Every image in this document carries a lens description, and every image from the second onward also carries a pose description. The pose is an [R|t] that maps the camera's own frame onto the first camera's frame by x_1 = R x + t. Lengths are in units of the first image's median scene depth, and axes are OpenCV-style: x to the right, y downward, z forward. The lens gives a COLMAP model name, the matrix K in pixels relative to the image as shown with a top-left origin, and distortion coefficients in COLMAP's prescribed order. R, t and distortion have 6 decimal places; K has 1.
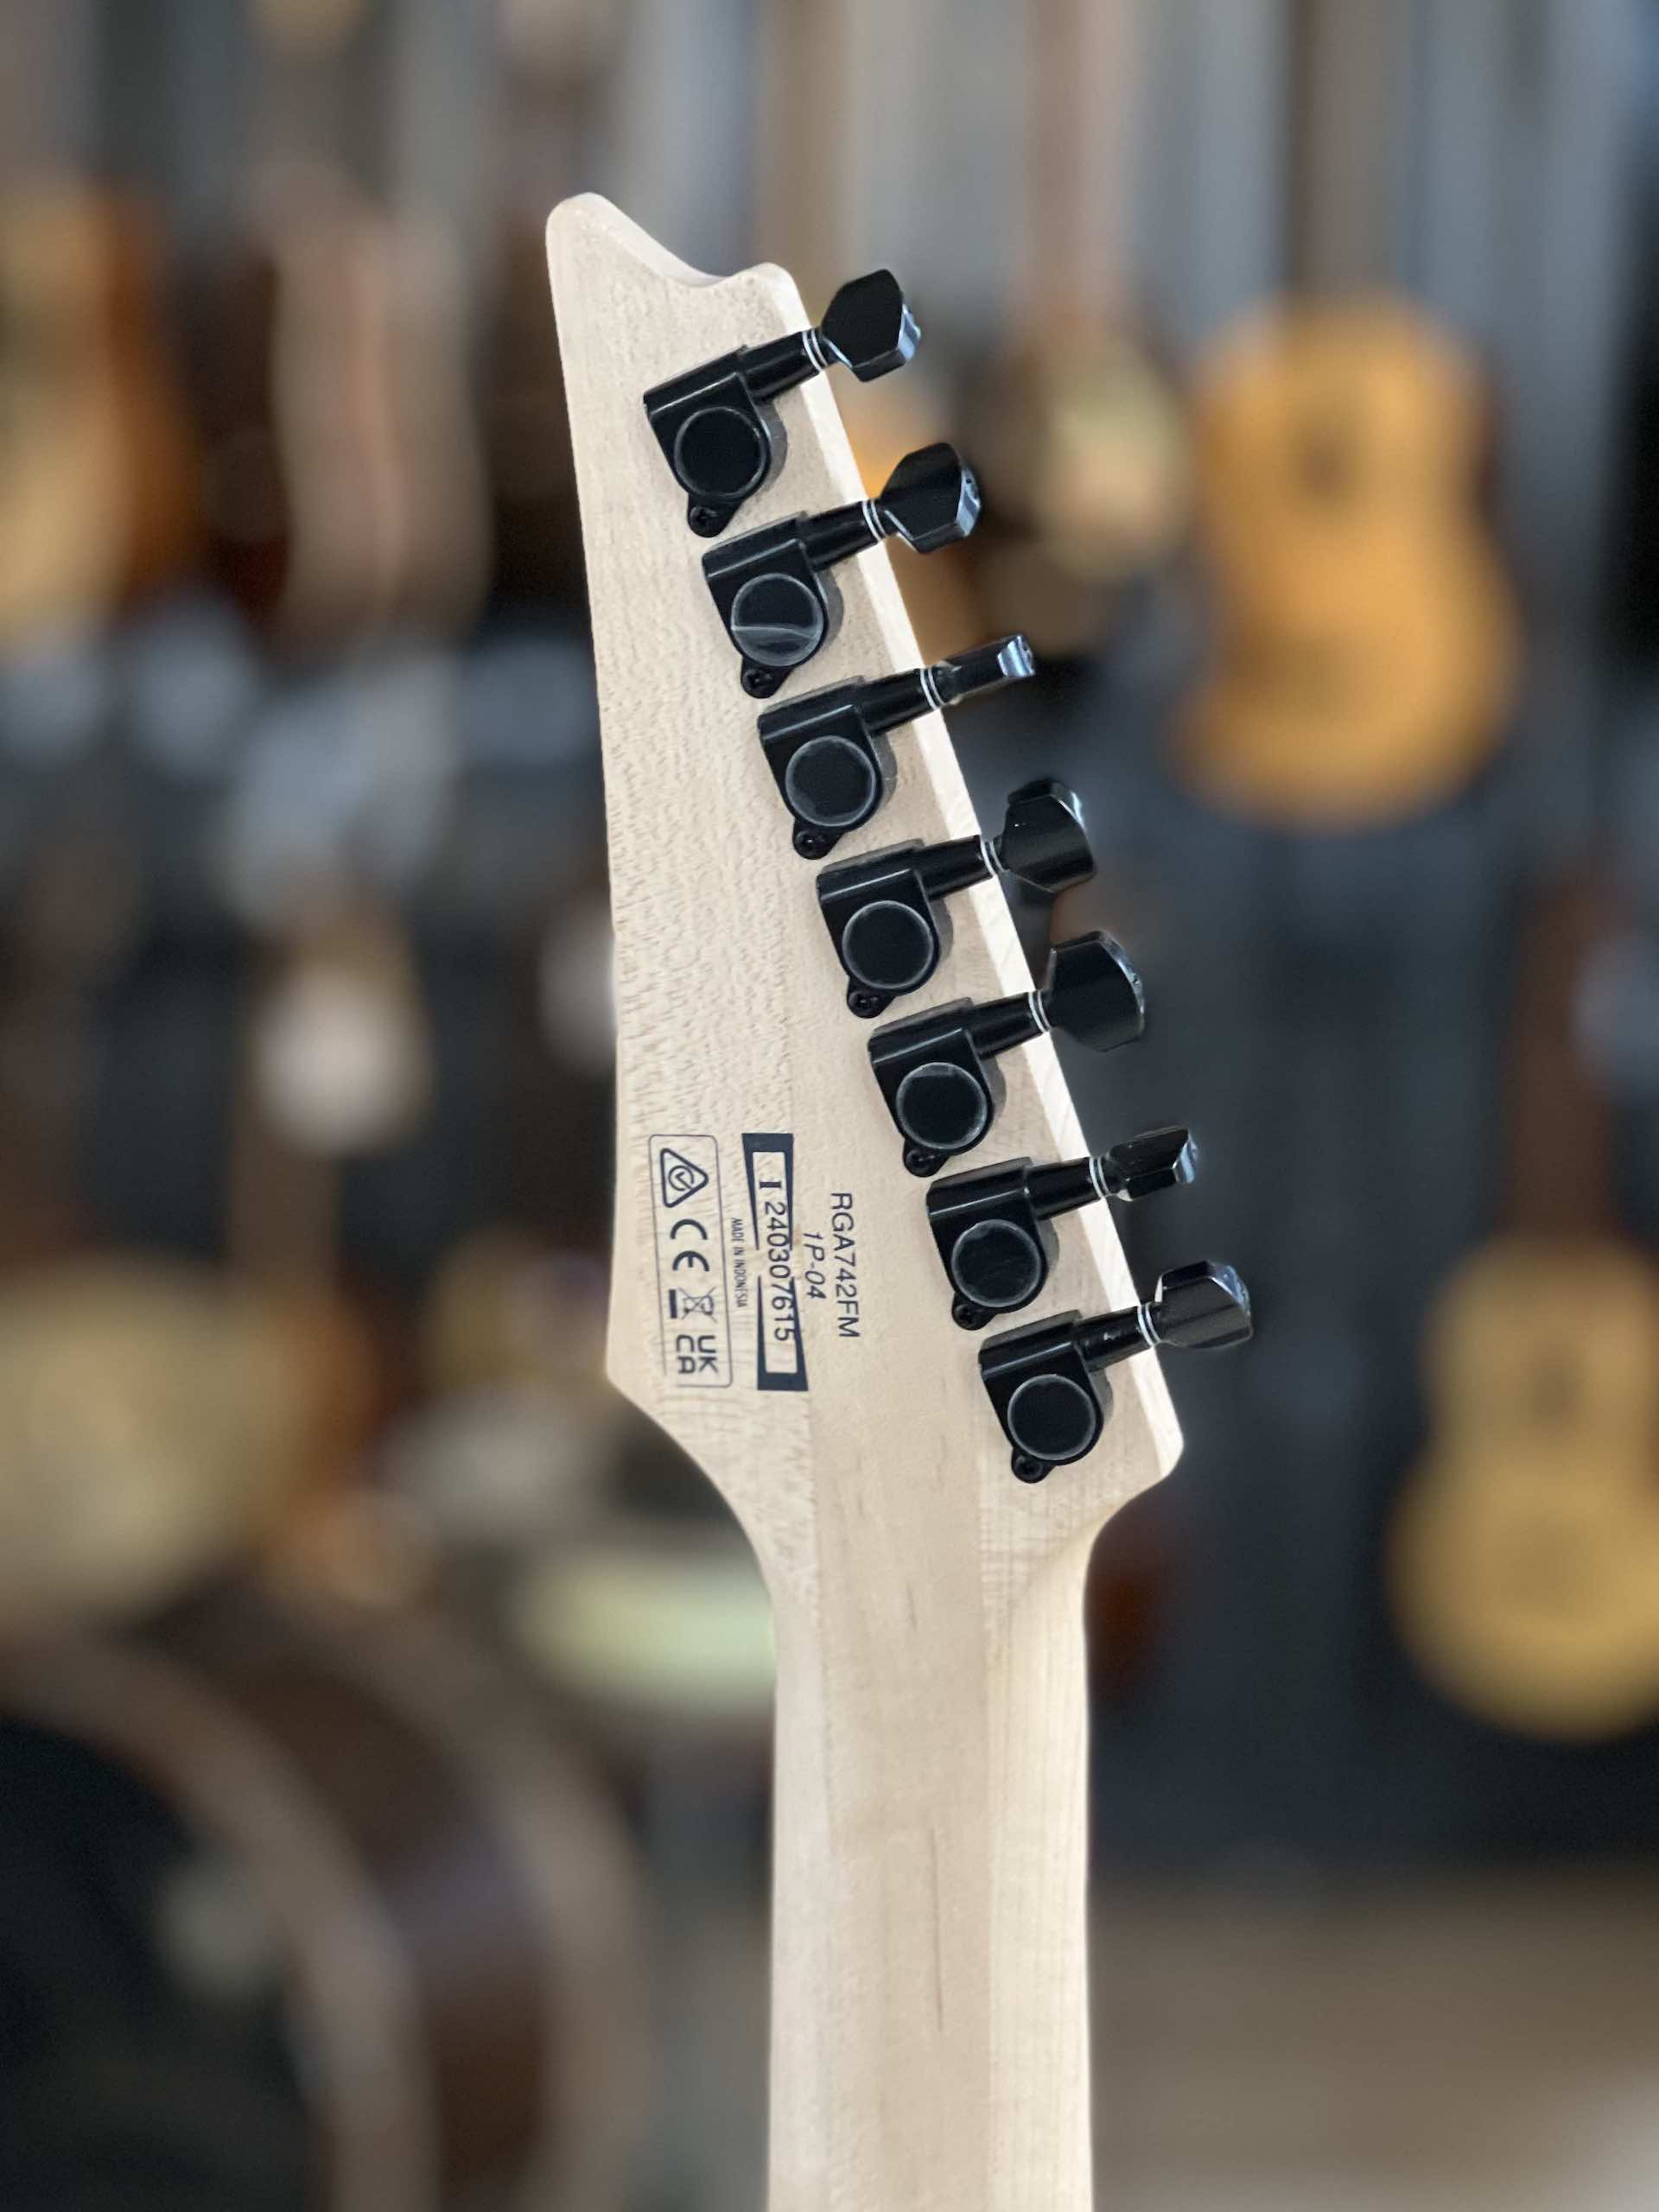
lens RADIAL K [[5113.1, 0, 829.5], [0, 5113.1, 1106.0], [0, 0, 1]] dist [-0.270842, 7.910272]
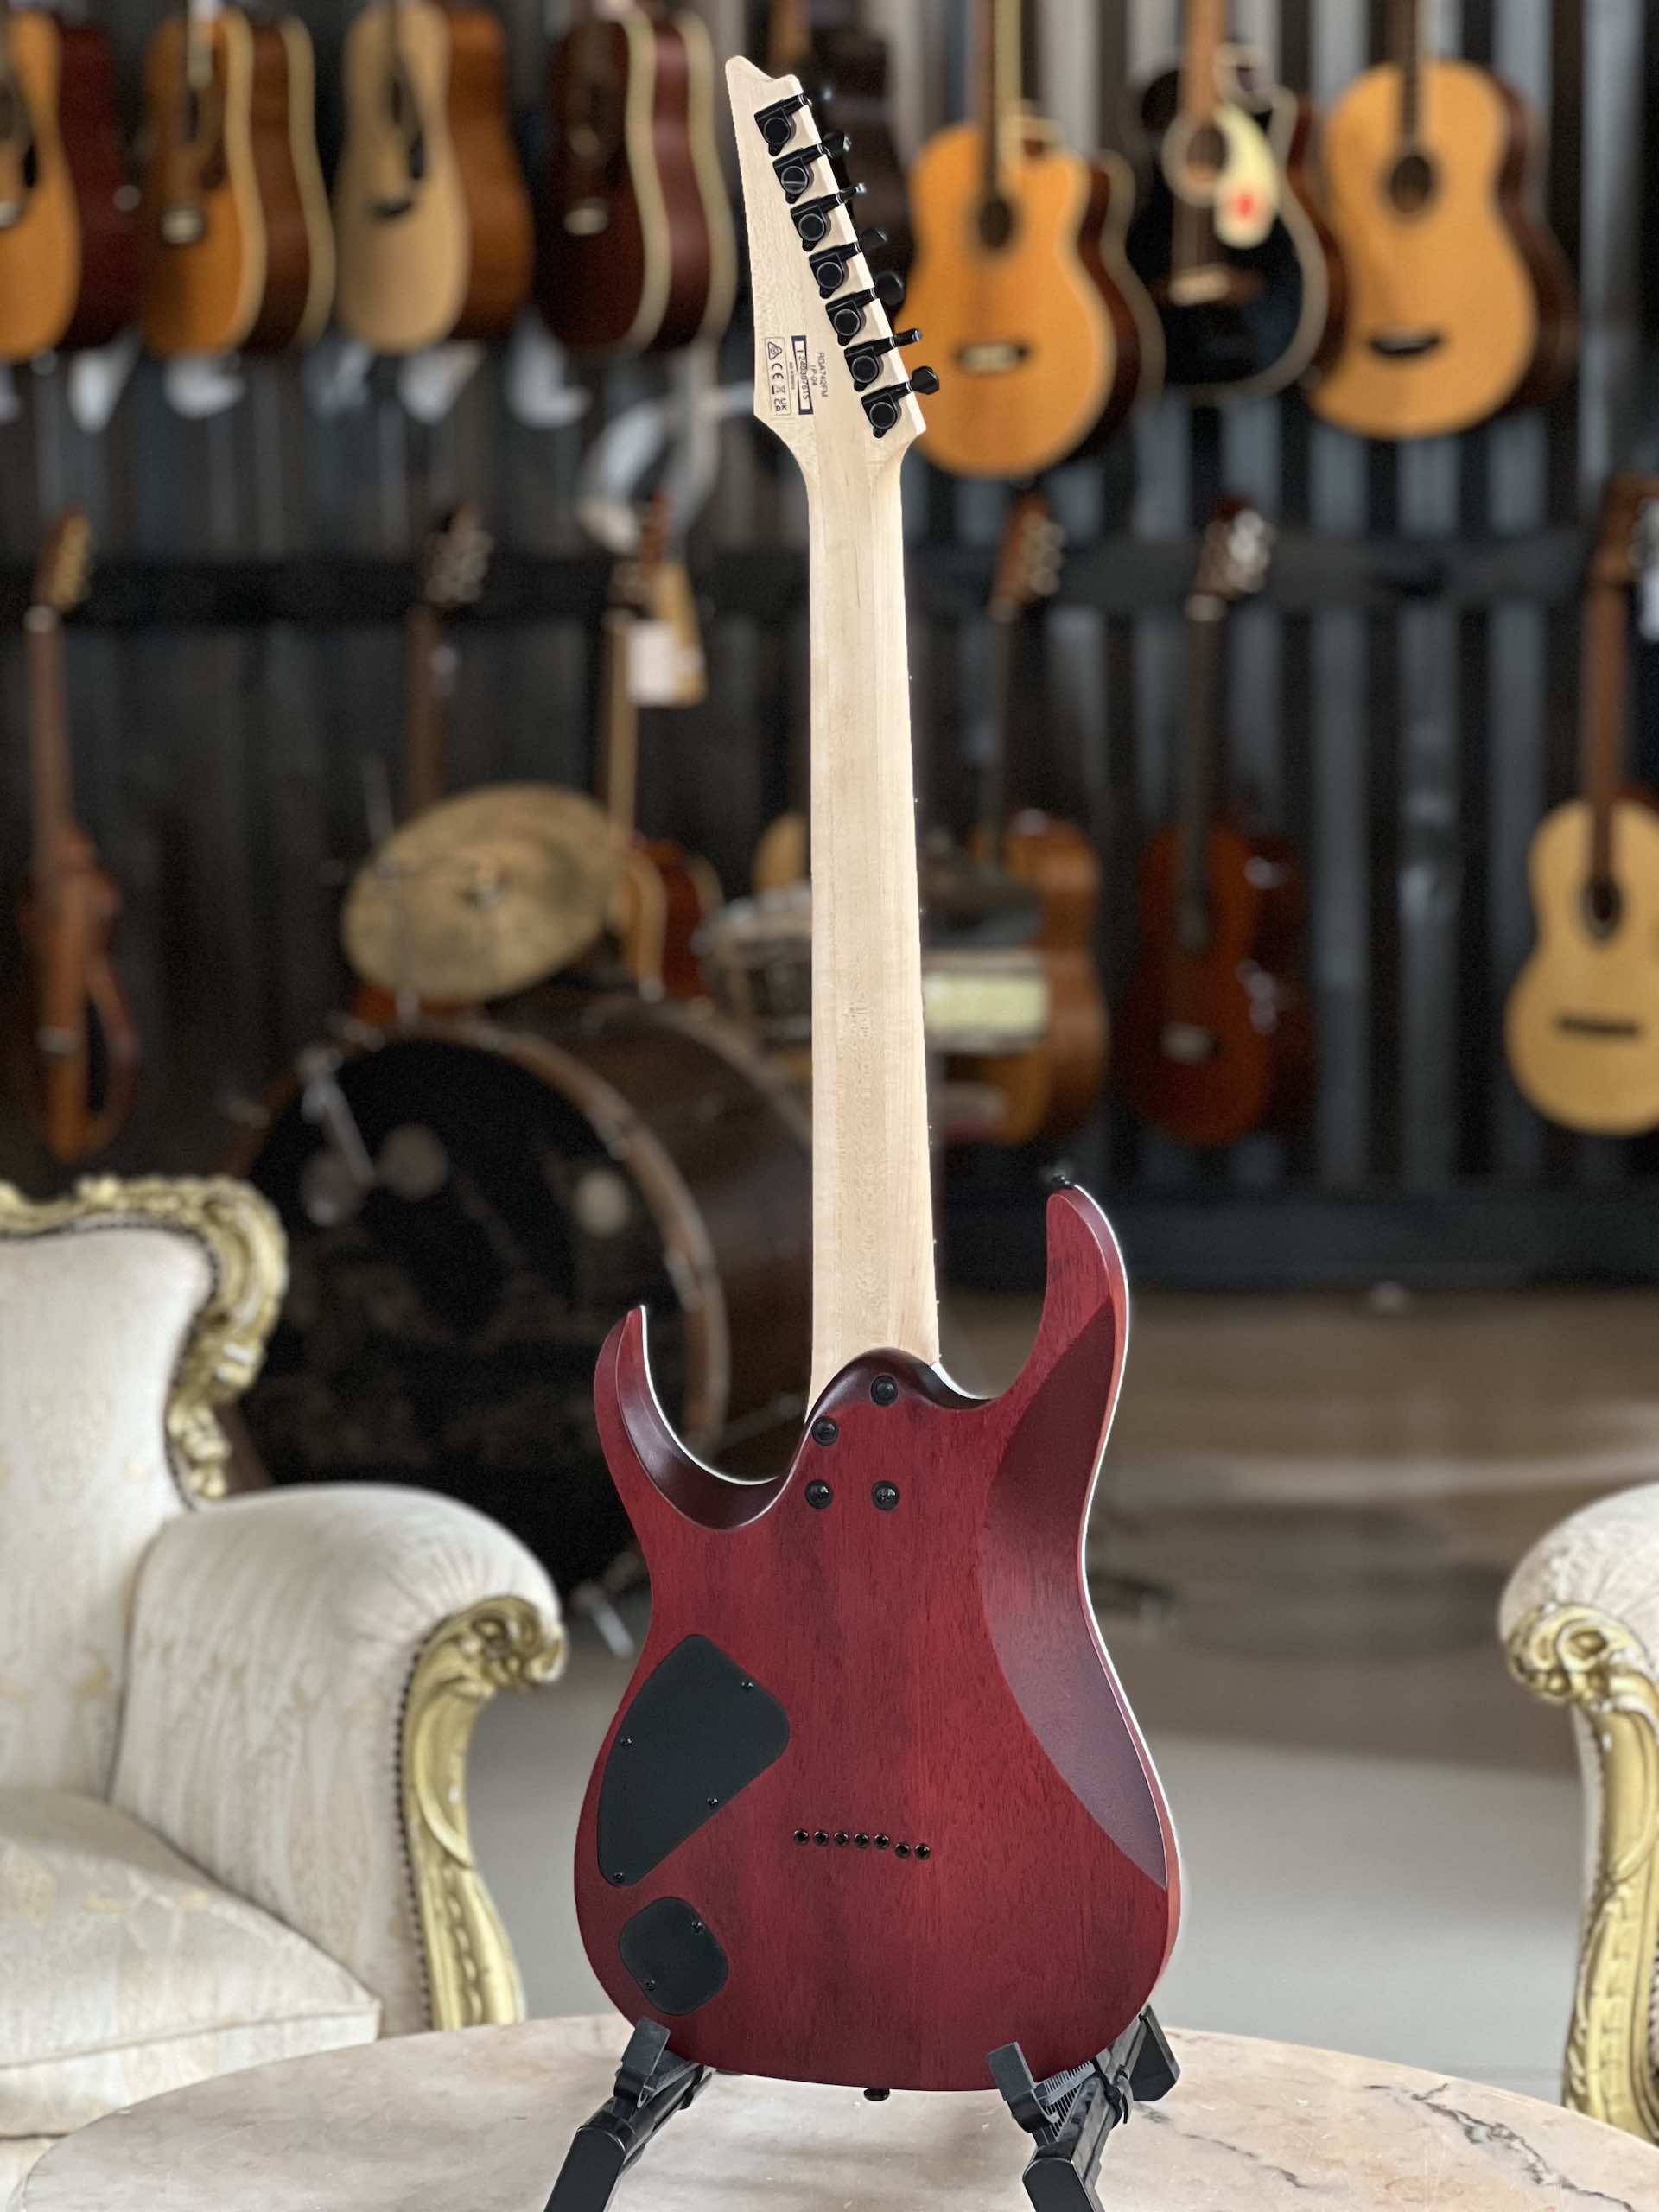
lens RADIAL K [[5113.1, 0, 829.5], [0, 5113.1, 1106.0], [0, 0, 1]] dist [-0.270842, 7.910272]
pose [[0.997785, -0.019685, -0.063541, 0.215698], [0.022552, 0.998745, 0.044723, 0.368790], [0.062581, -0.046057, 0.996977, -2.428892]]
